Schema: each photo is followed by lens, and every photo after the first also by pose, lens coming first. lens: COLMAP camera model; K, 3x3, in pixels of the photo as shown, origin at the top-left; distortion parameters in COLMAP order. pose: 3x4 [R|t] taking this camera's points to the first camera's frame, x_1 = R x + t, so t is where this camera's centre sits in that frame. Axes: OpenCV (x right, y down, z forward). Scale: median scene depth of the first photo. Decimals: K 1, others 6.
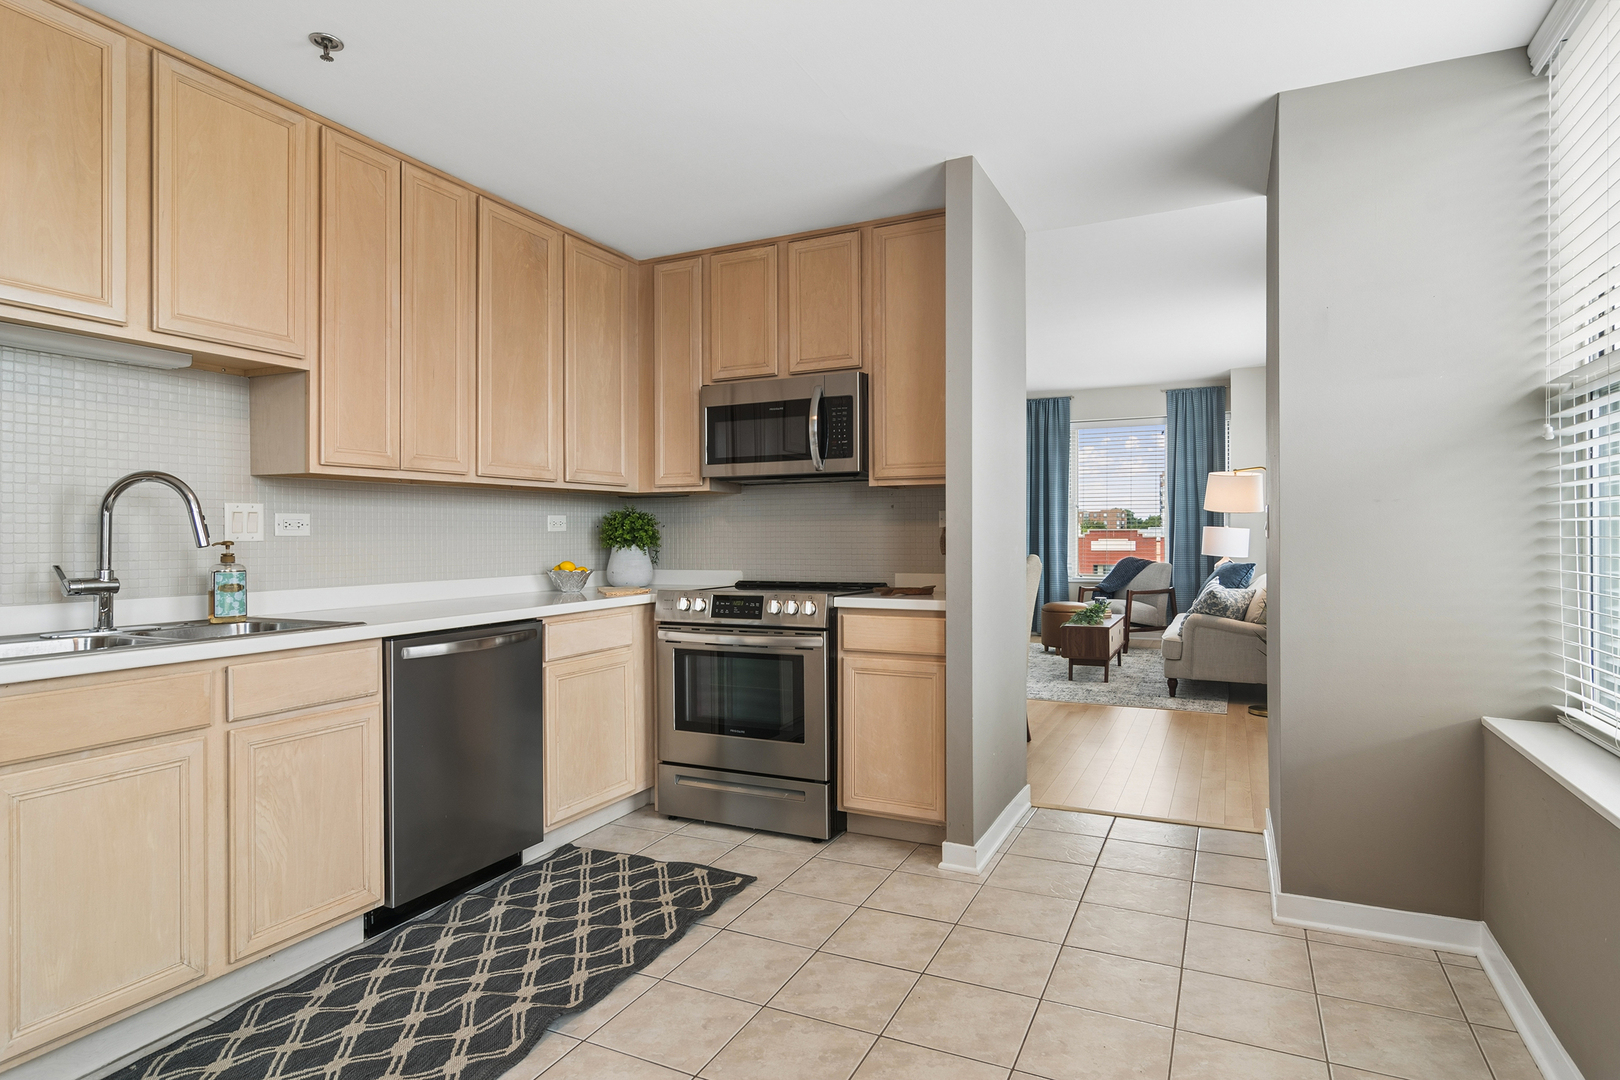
lens RADIAL K [[874.1, 0, 810.9], [0, 874.1, 534.6], [0, 0, 1]] dist [0.001233, 0.000353]
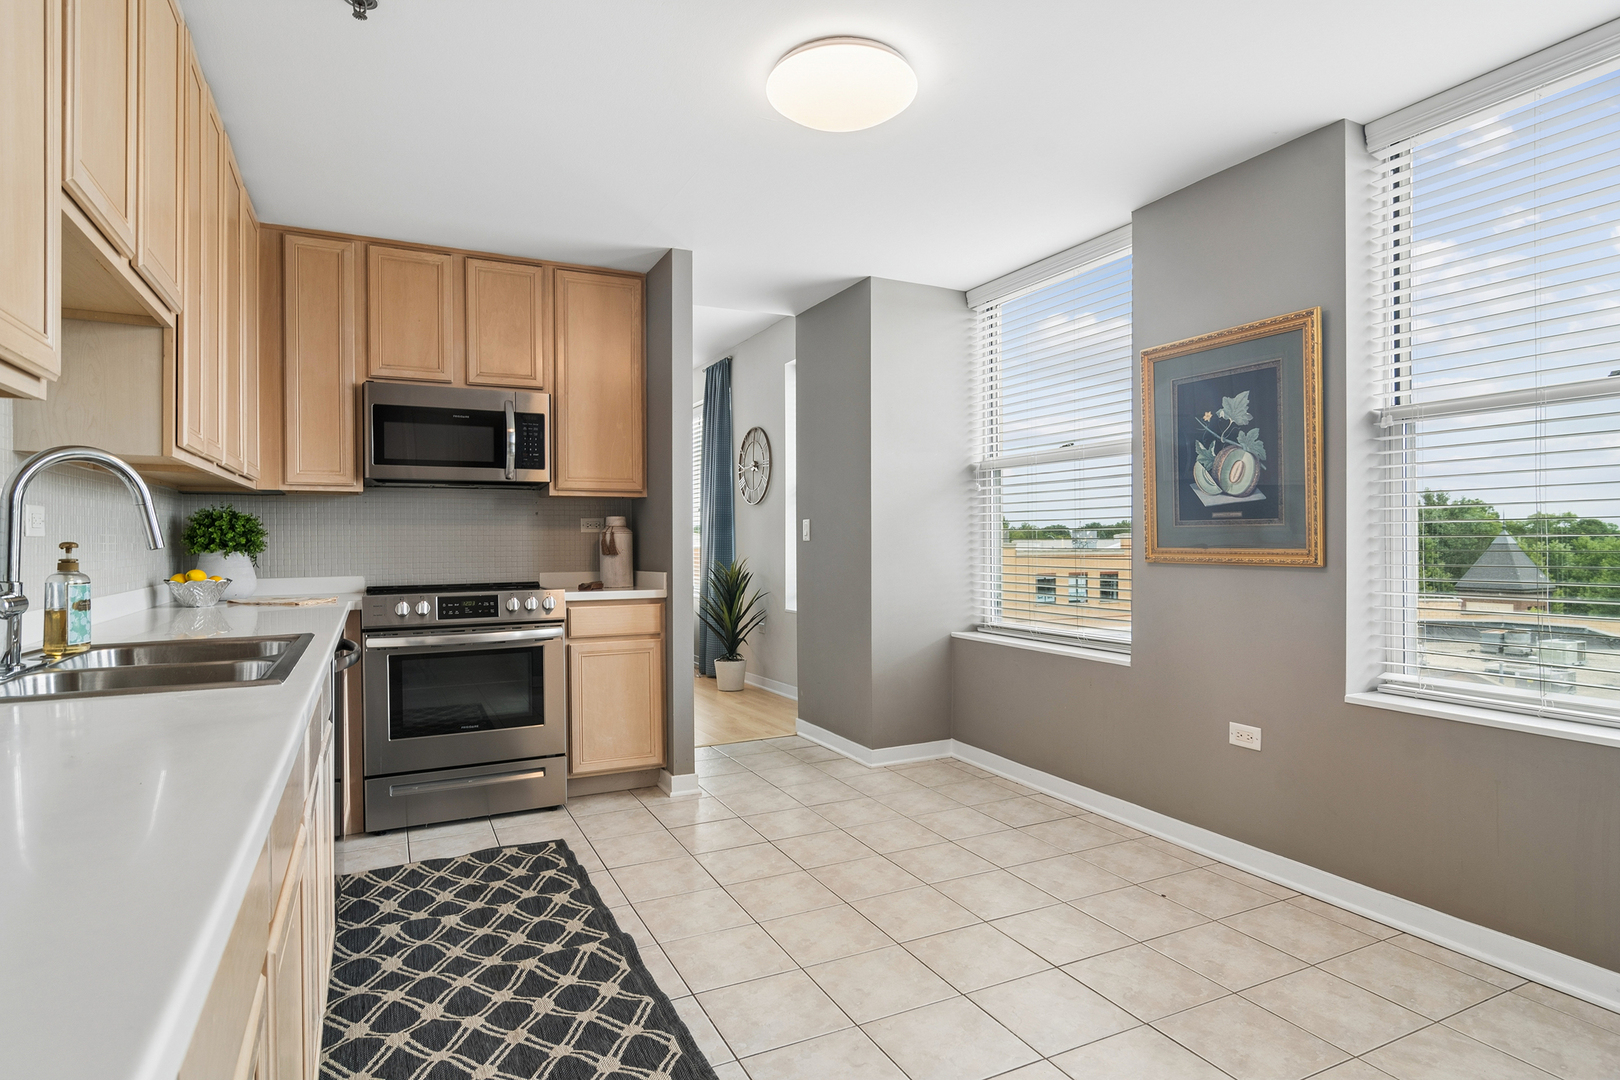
lens RADIAL K [[874.1, 0, 816.3], [0, 874.1, 540.6], [0, 0, 1]] dist [0.001233, 0.000353]
pose [[0.611870, 0.000656, 0.790958, -0.712121], [0.001094, 0.999998, -0.001676, 0.006473], [-0.790958, 0.001891, 0.611868, 0.041689]]
